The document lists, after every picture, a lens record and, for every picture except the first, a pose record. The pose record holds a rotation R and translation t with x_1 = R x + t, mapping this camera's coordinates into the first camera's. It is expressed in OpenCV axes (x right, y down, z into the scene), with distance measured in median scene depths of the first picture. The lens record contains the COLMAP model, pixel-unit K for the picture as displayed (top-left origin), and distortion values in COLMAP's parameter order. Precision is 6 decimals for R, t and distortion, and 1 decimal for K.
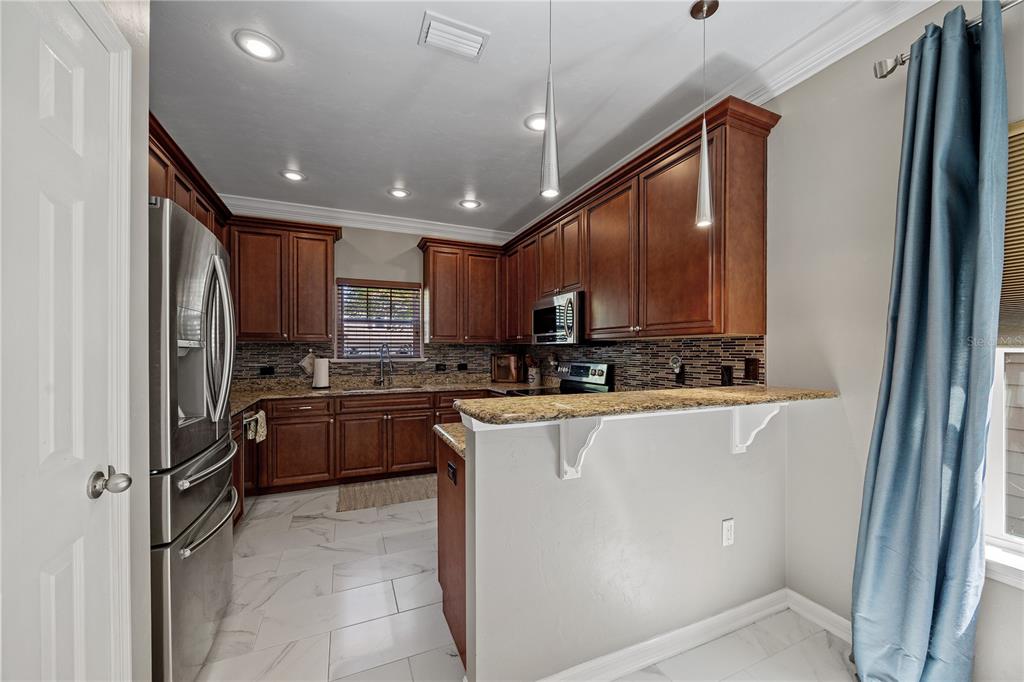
lens RADIAL K [[393.0, 0, 510.4], [0, 393.0, 349.3], [0, 0, 1]] dist [0.001861, 0.000291]
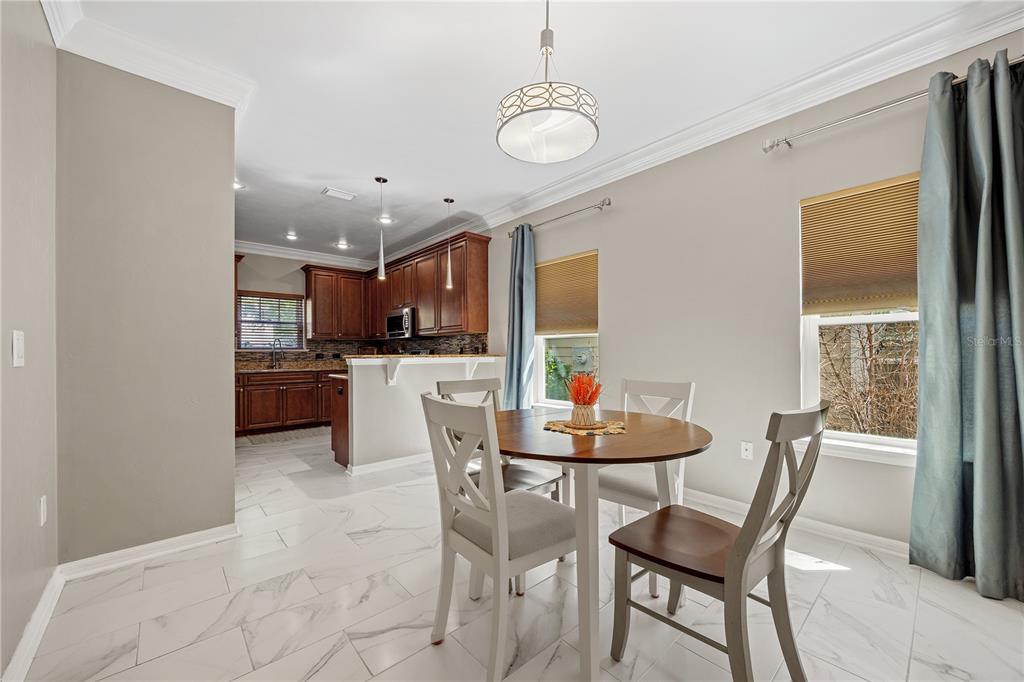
lens RADIAL K [[393.0, 0, 512.9], [0, 393.0, 350.7], [0, 0, 1]] dist [0.001861, 0.000291]
pose [[0.947183, -0.006612, 0.320627, 0.028689], [0.007314, 0.999973, -0.000984, 0.037629], [-0.320611, 0.003277, 0.947205, -0.609629]]
